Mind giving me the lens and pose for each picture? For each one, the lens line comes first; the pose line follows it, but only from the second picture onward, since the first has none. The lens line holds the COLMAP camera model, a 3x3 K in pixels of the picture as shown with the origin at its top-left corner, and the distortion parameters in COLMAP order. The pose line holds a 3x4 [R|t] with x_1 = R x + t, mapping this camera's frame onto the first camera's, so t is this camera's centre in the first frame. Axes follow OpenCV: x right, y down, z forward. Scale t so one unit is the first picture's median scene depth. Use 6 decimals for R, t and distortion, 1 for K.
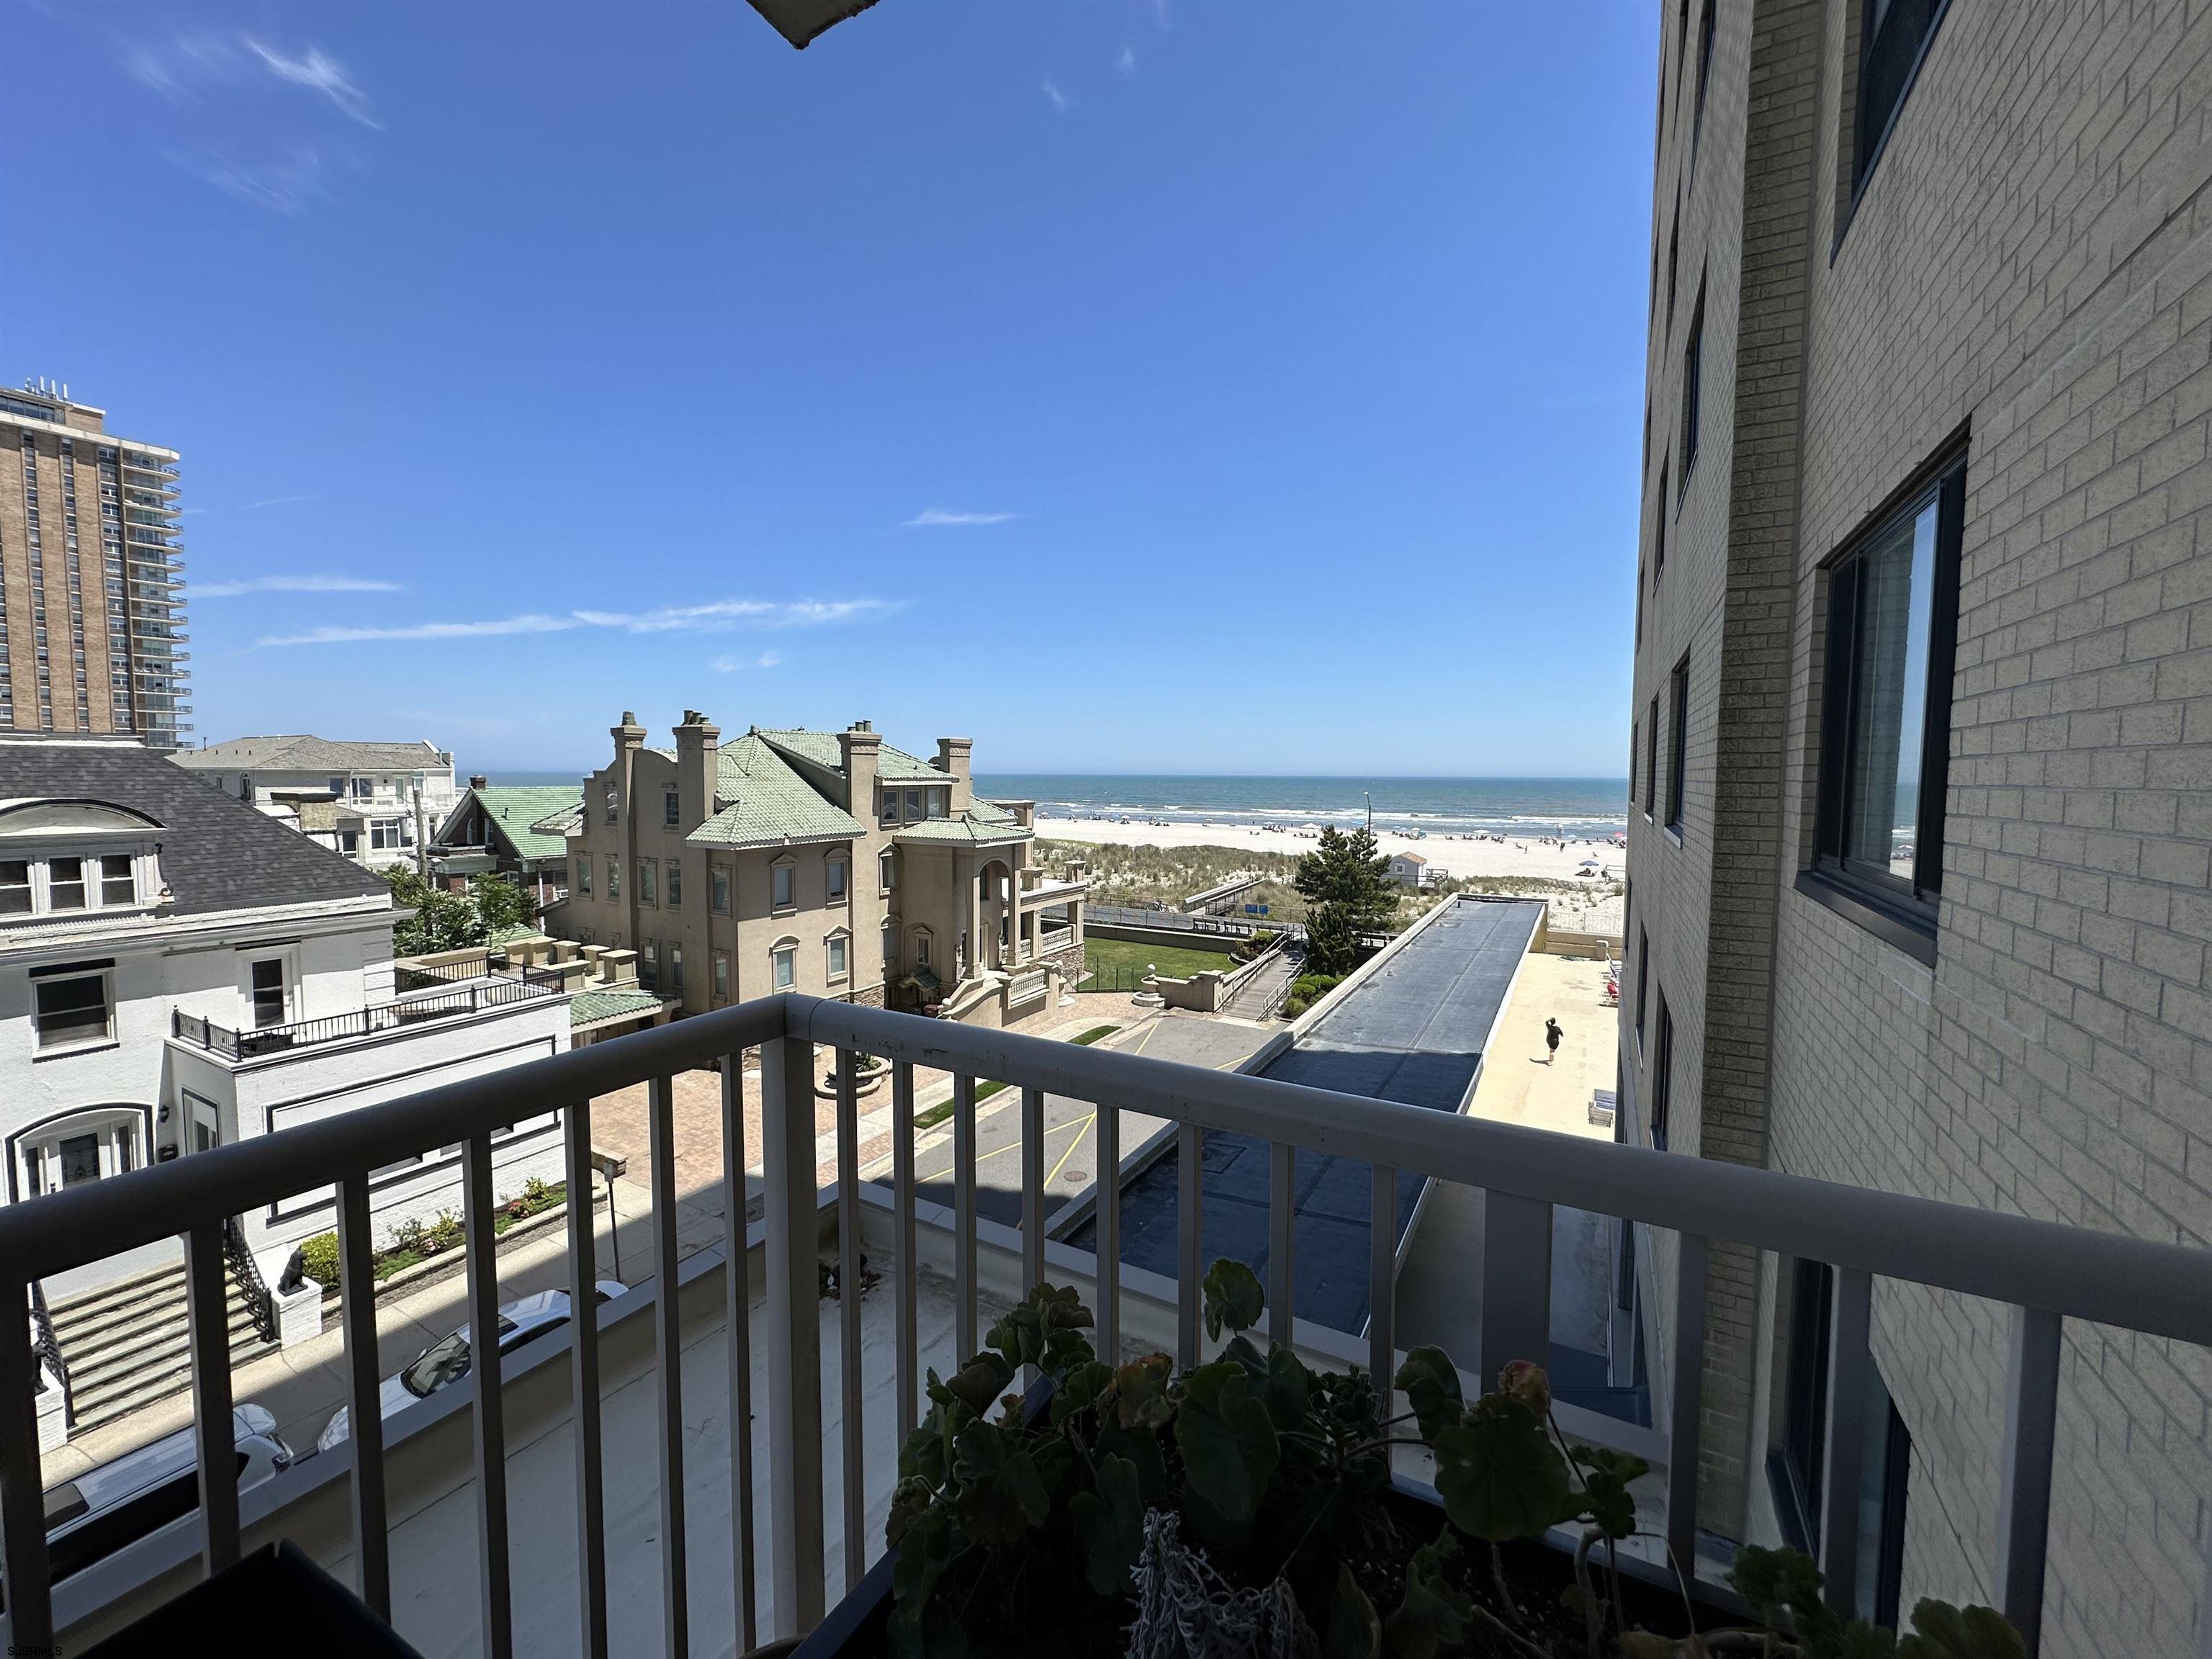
lens RADIAL K [[881.4, 0, 1106.0], [0, 881.4, 824.1], [0, 0, 1]] dist [-0.004817, 0.001230]
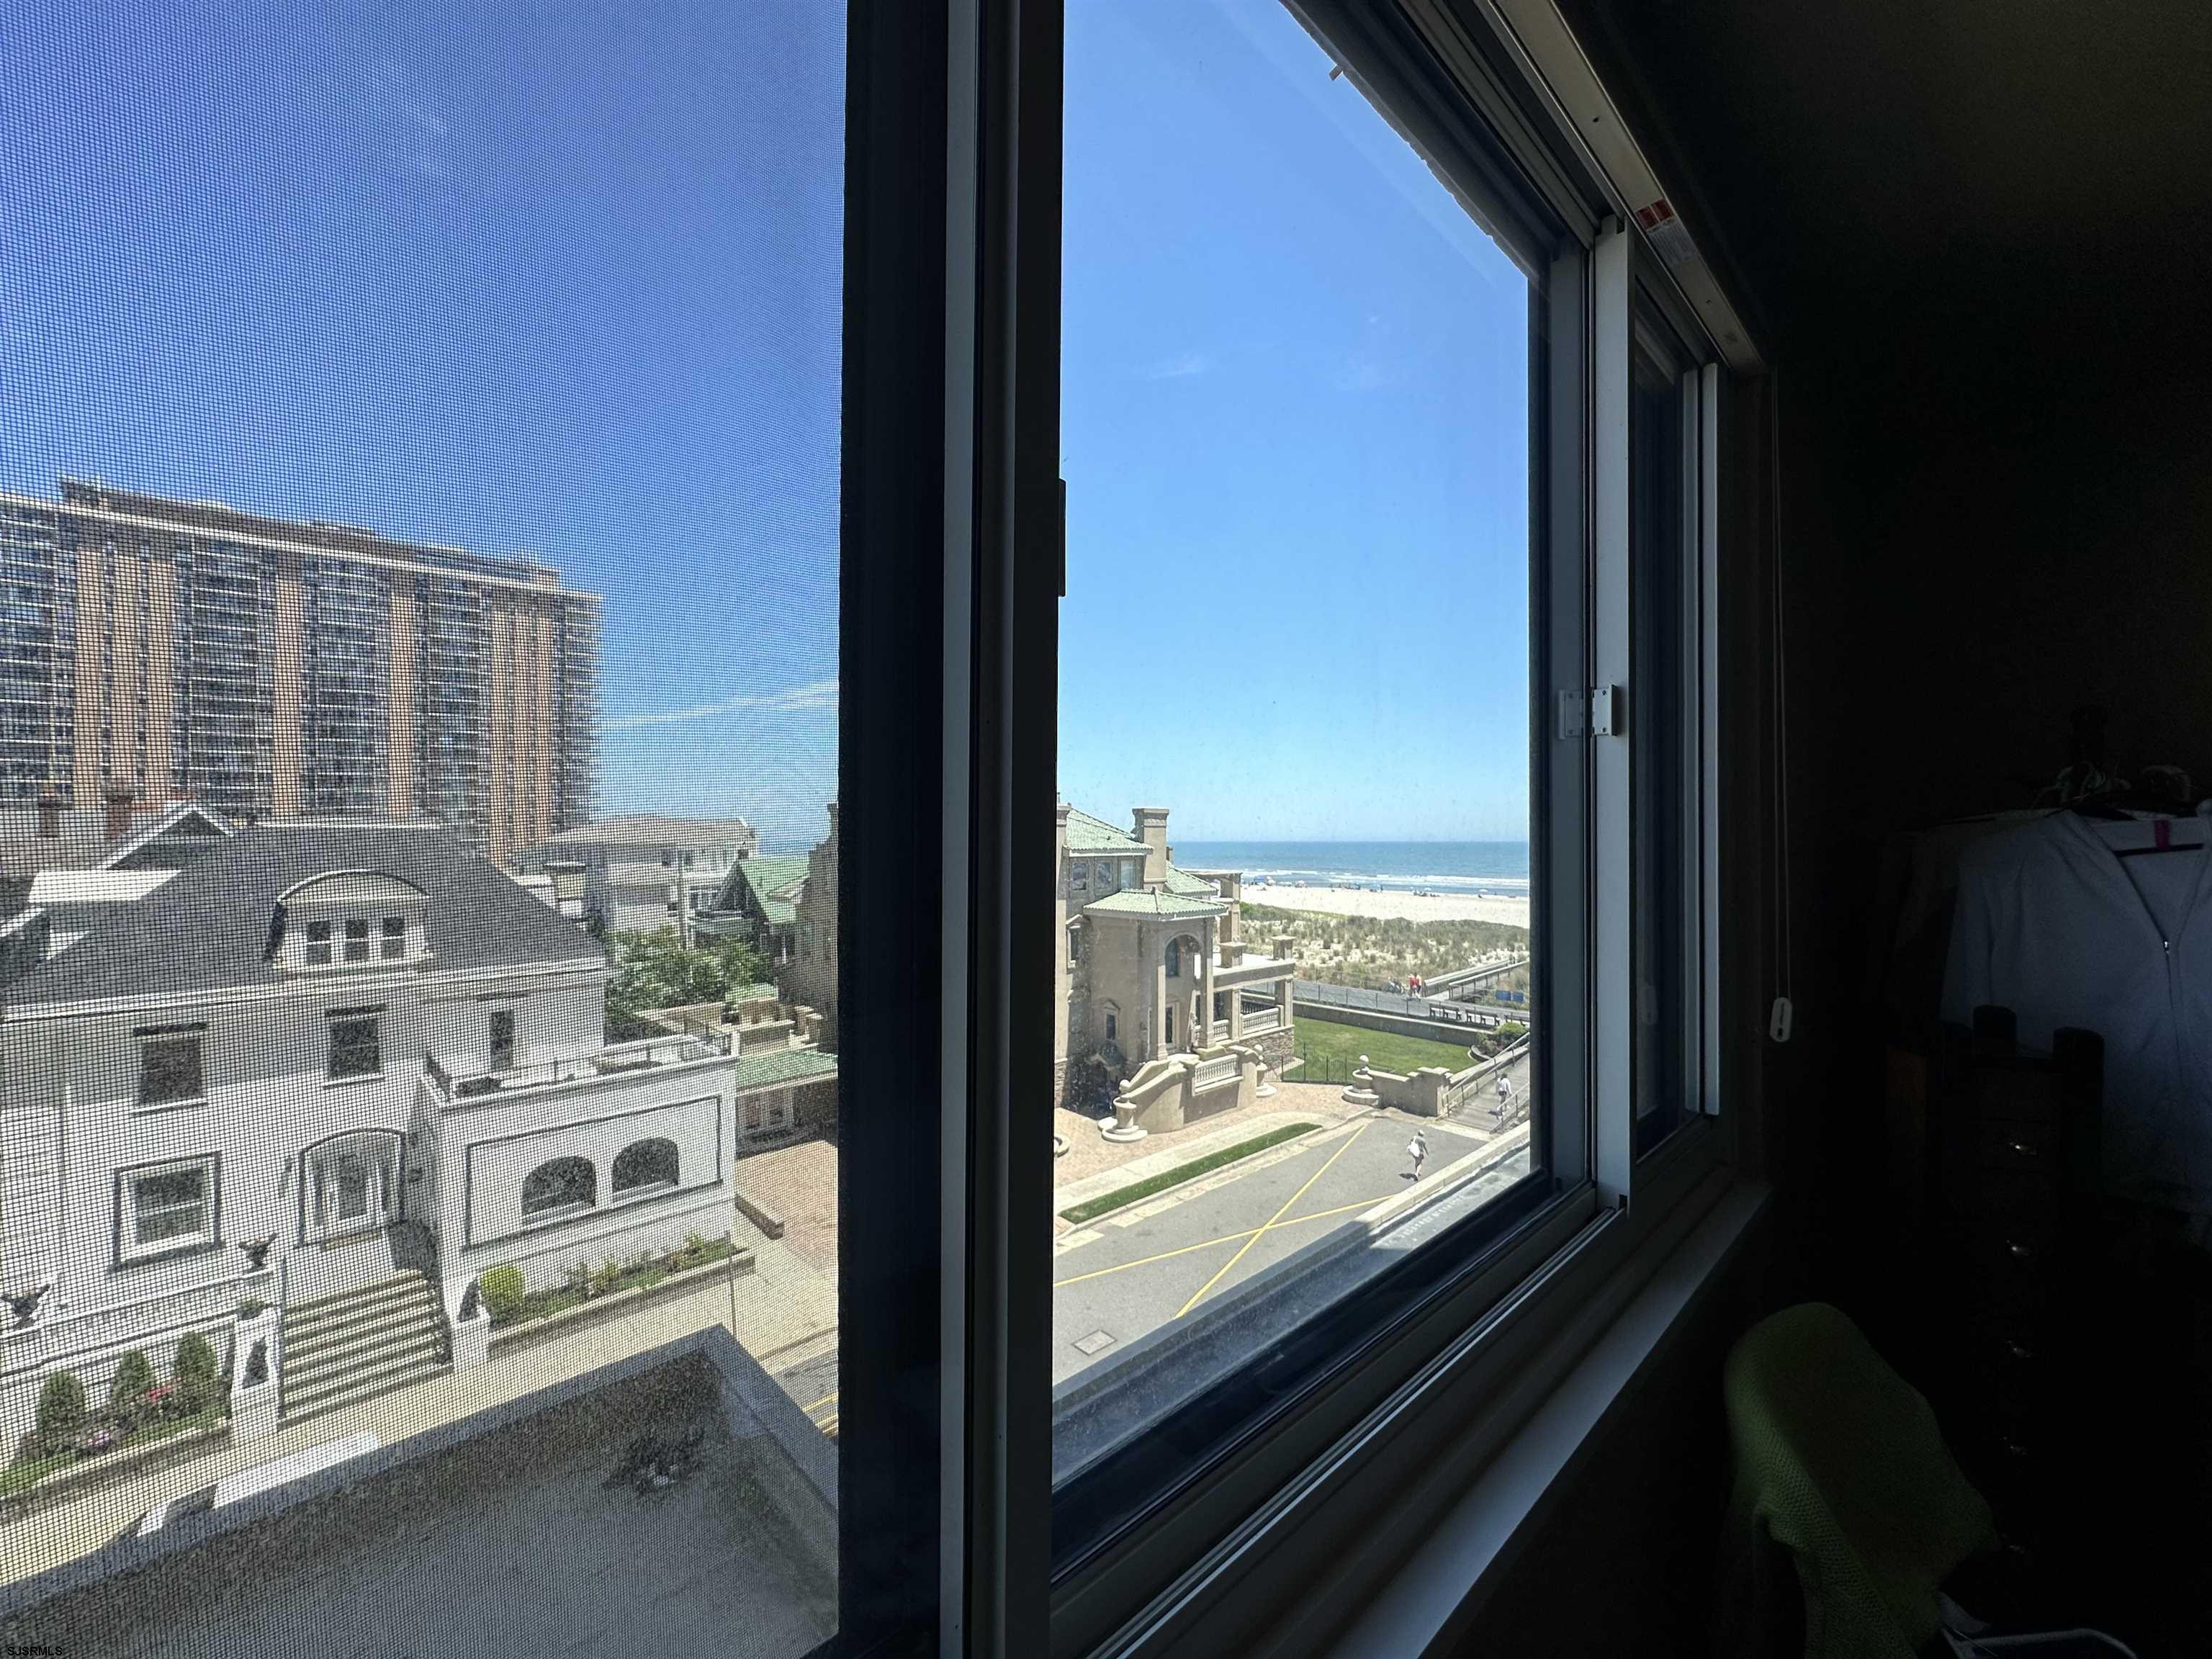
lens RADIAL K [[881.4, 0, 1107.2], [0, 881.4, 823.8], [0, 0, 1]] dist [-0.004817, 0.001230]
pose [[0.955302, -0.011779, -0.295397, 0.083056], [-0.011001, 0.997098, -0.075335, -0.006584], [0.295427, 0.075217, 0.952400, 0.065266]]
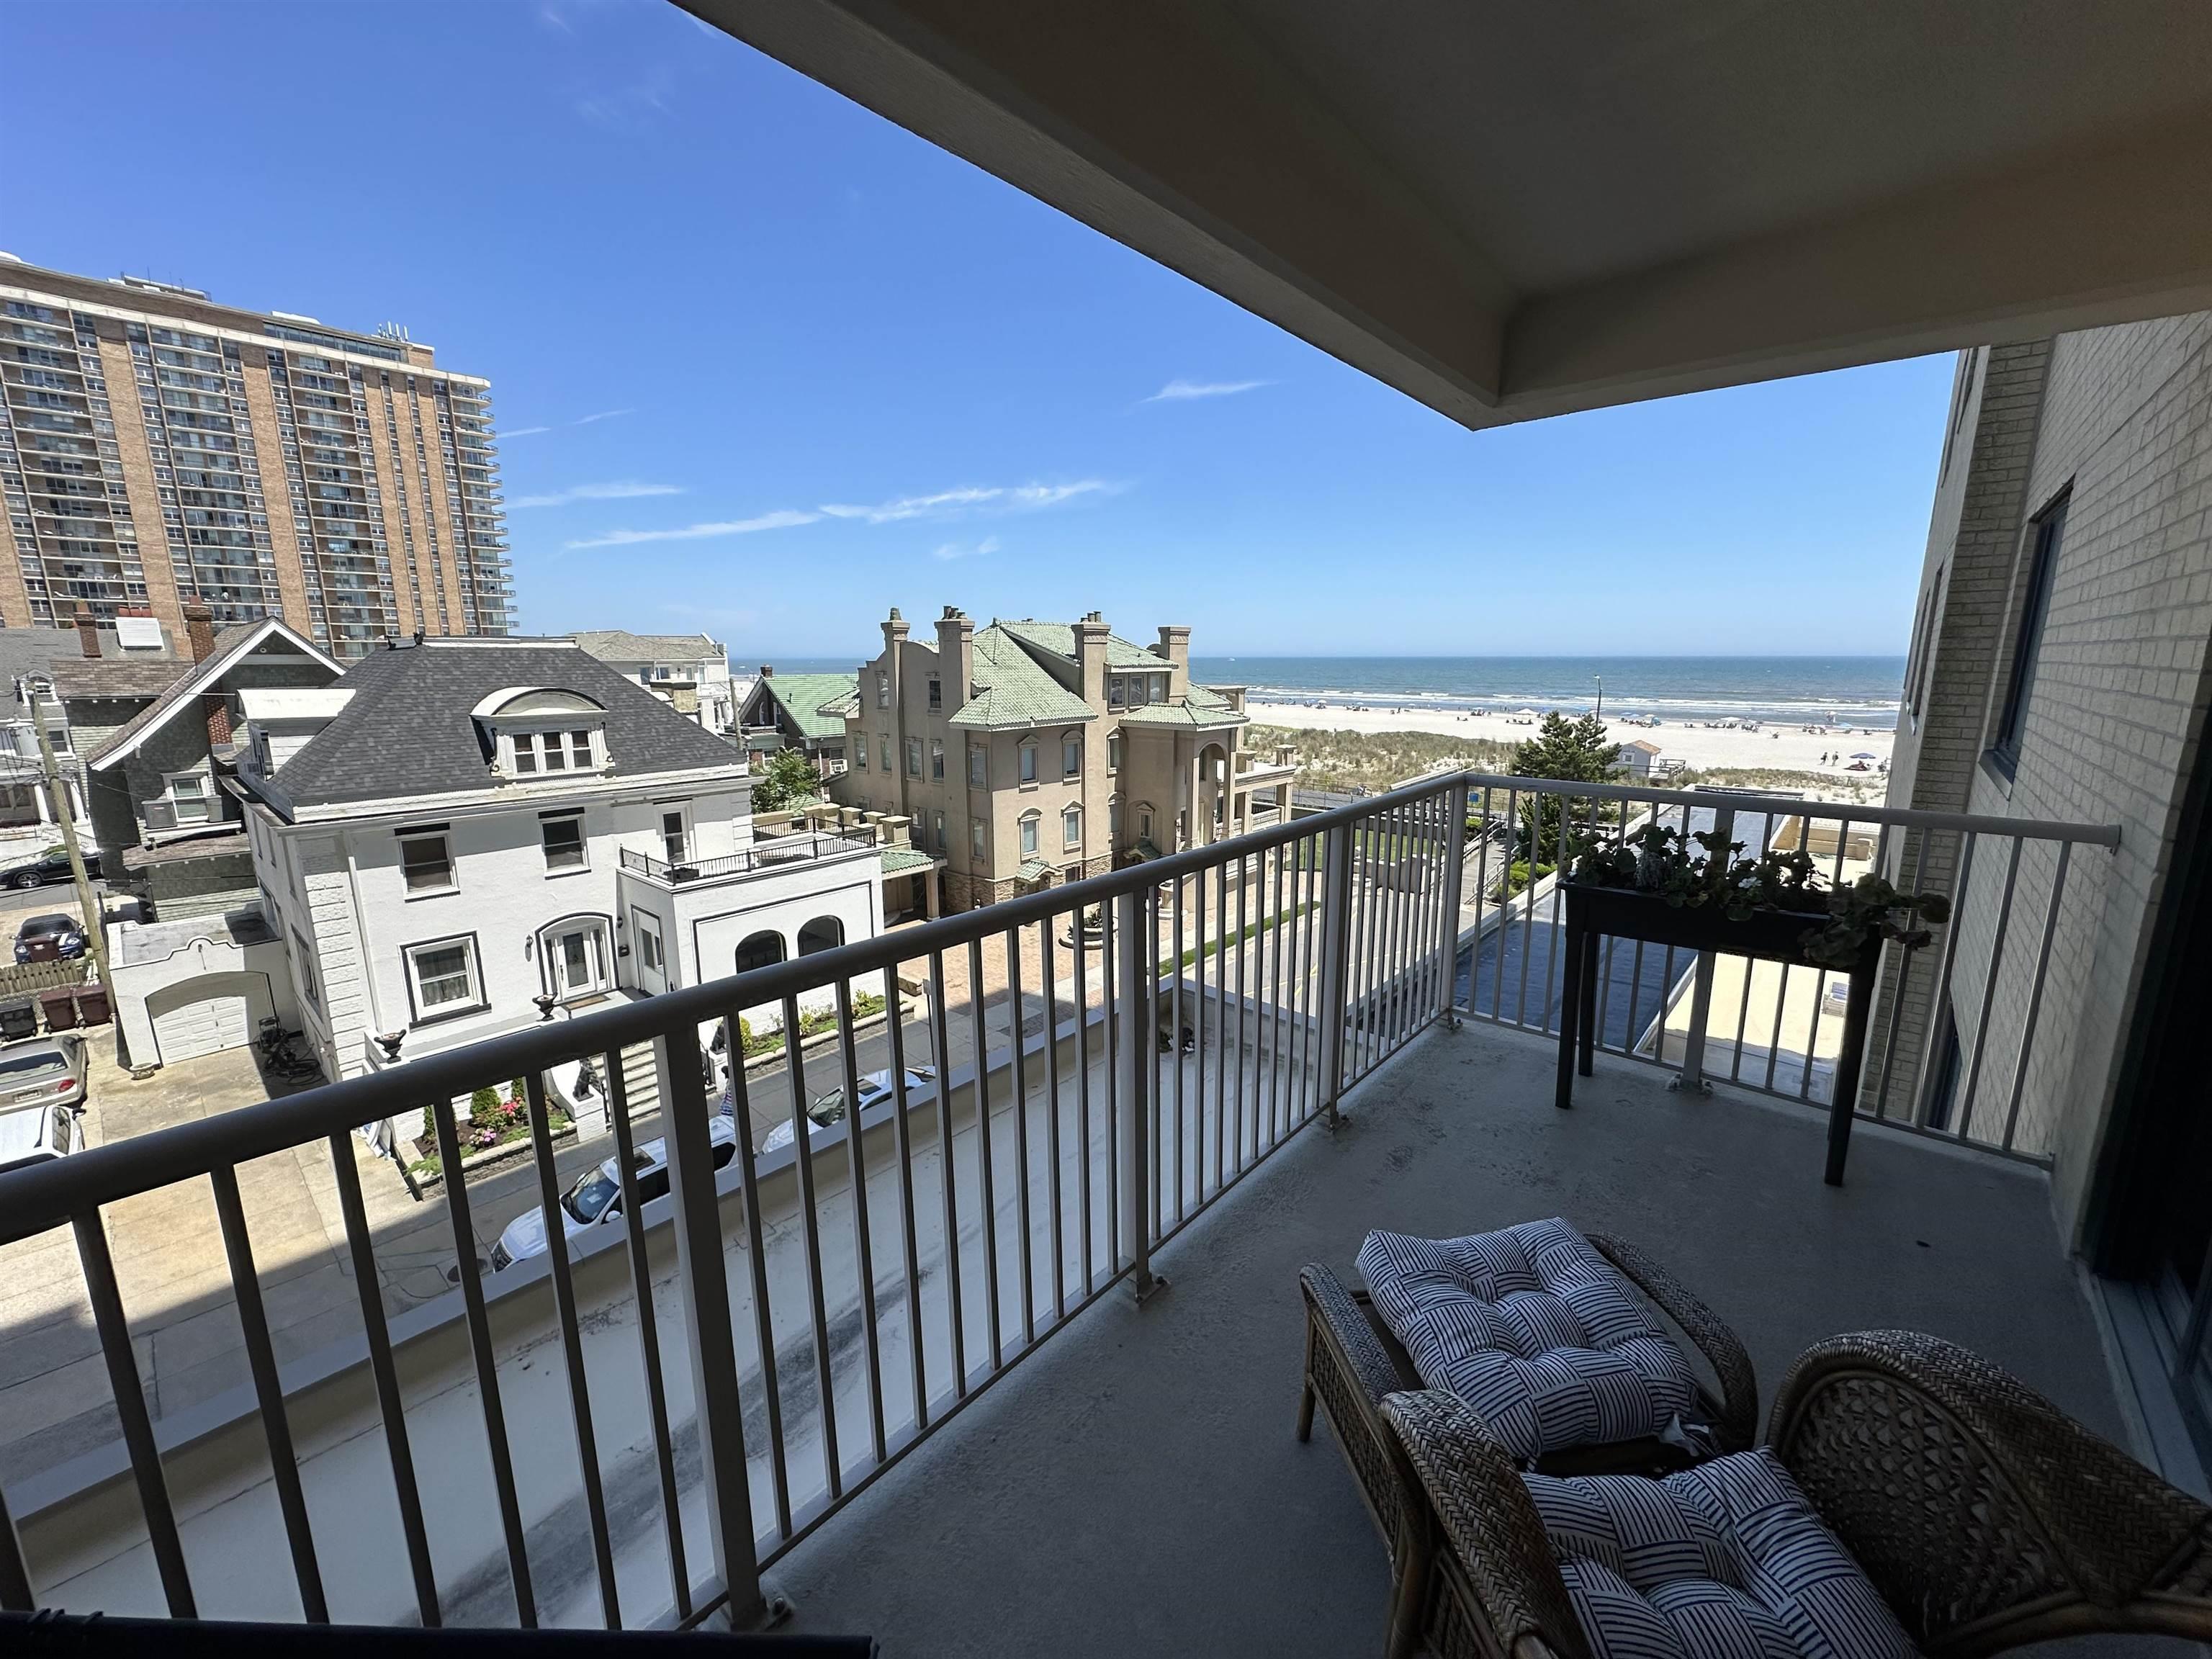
lens RADIAL K [[881.4, 0, 1105.5], [0, 881.4, 824.3], [0, 0, 1]] dist [-0.004817, 0.001230]
pose [[0.977692, 0.031337, -0.207695, -0.031085], [-0.003954, 0.991379, 0.130965, -0.000714], [0.210009, -0.127222, 0.969387, -0.074320]]
